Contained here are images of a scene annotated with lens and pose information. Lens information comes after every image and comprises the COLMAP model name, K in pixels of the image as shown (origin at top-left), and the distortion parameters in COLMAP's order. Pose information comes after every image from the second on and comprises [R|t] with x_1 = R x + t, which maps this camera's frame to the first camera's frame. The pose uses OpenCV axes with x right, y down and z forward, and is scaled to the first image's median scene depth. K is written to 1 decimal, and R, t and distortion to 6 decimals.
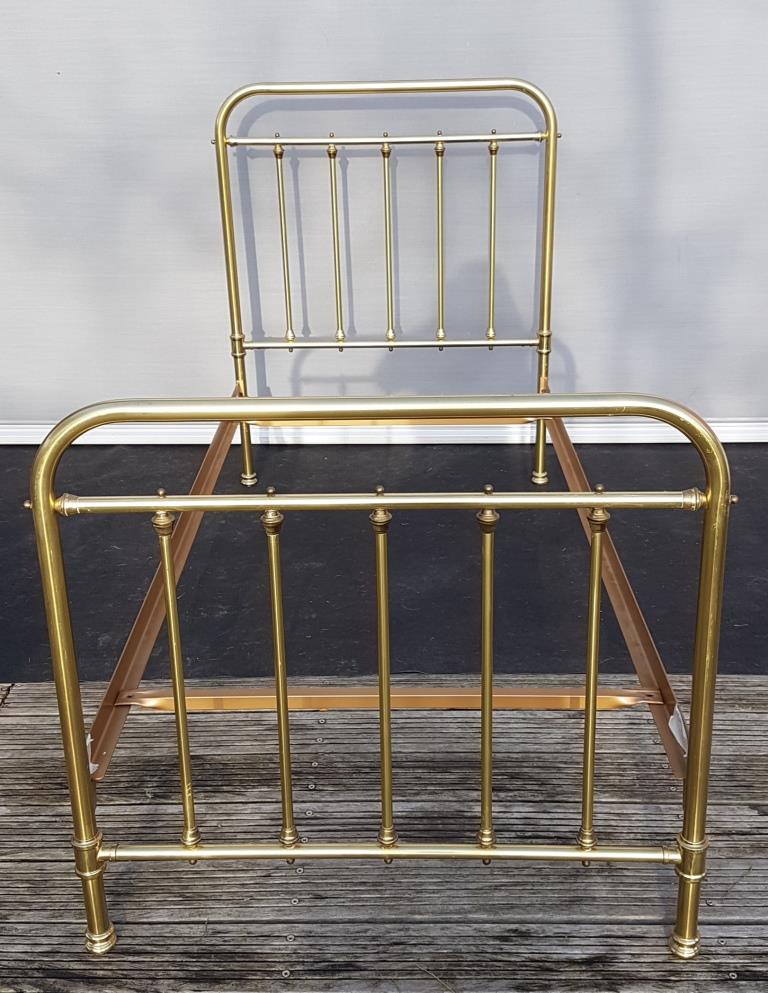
lens RADIAL K [[1145.4, 0, 418.6], [0, 1145.4, 468.0], [0, 0, 1]] dist [0.282494, -0.620351]
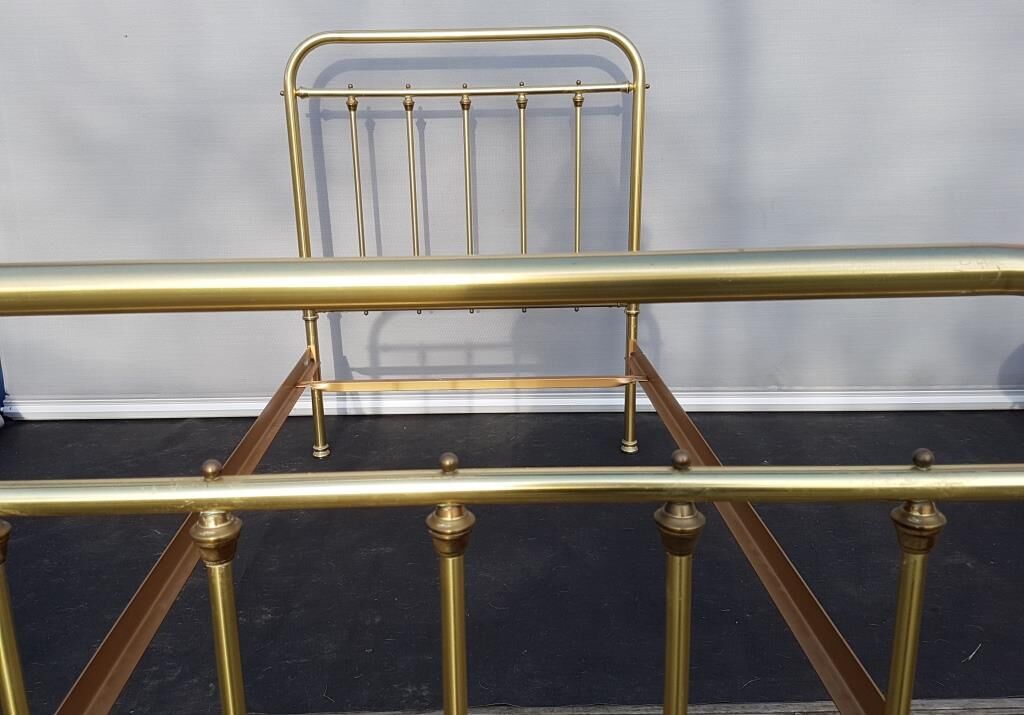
lens RADIAL K [[891.7, 0, 512.0], [0, 891.7, 357.5], [0, 0, 1]] dist [0.145742, -0.004100]
pose [[0.999758, -0.007004, 0.020864, -0.006625], [0.008951, 0.995464, -0.094714, 0.004907], [-0.020106, 0.094878, 0.995286, 0.277703]]
